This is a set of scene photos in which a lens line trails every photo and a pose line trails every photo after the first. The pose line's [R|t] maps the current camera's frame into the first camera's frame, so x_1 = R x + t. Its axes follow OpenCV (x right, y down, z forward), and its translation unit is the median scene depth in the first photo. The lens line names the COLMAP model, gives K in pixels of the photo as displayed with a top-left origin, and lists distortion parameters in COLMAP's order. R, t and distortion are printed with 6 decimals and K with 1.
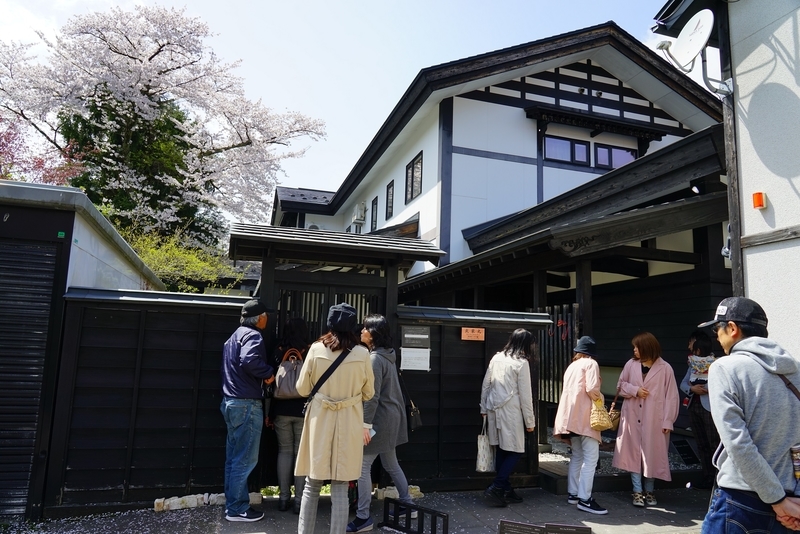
lens RADIAL K [[548.0, 0, 400.0], [0, 548.0, 267.0], [0, 0, 1]] dist [-0.022130, -0.000432]
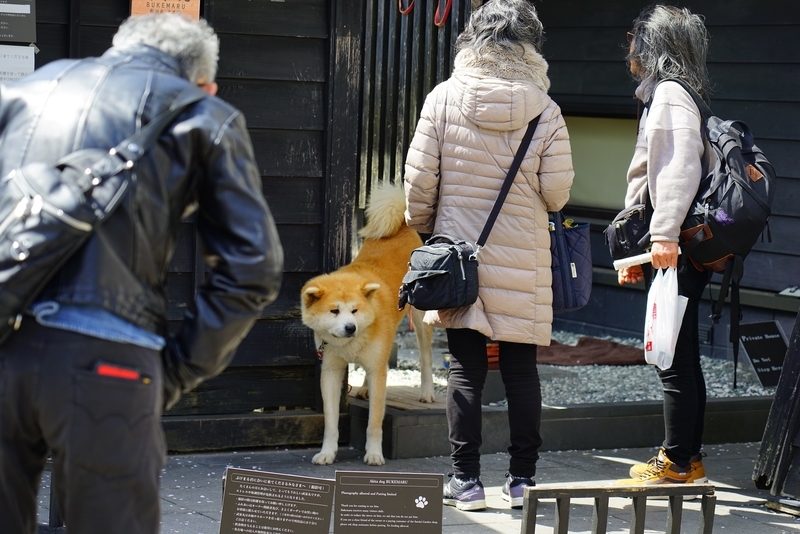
lens RADIAL K [[2430.8, 0, 400.0], [0, 2430.8, 267.0], [0, 0, 1]] dist [0.038000, 0.020836]
pose [[0.973785, -0.009686, 0.227263, -0.064535], [-0.041536, 0.974724, 0.219518, -0.051087], [-0.223645, -0.223203, 0.948769, -0.461226]]
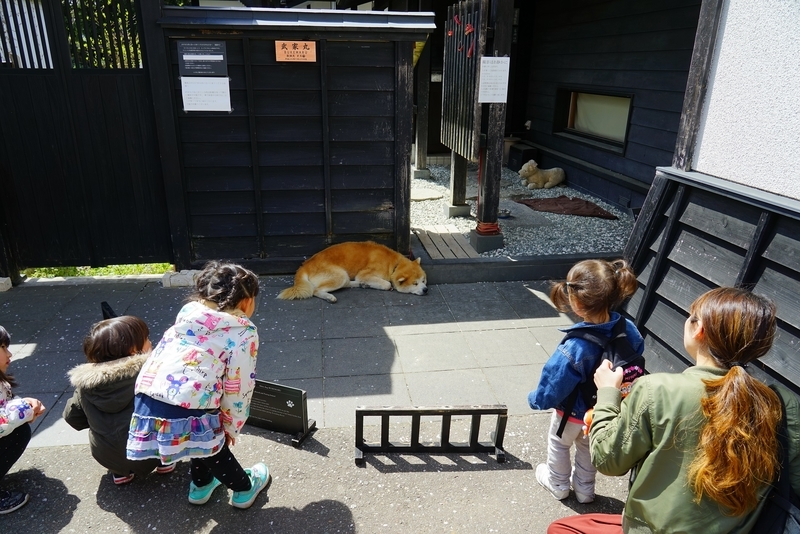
lens RADIAL K [[548.0, 0, 400.0], [0, 548.0, 267.0], [0, 0, 1]] dist [-0.022130, -0.000432]
pose [[0.988801, 0.033970, -0.145325, 0.351229], [0.039562, 0.879253, 0.474709, 0.047361], [0.143903, -0.475142, 0.868062, 0.355462]]
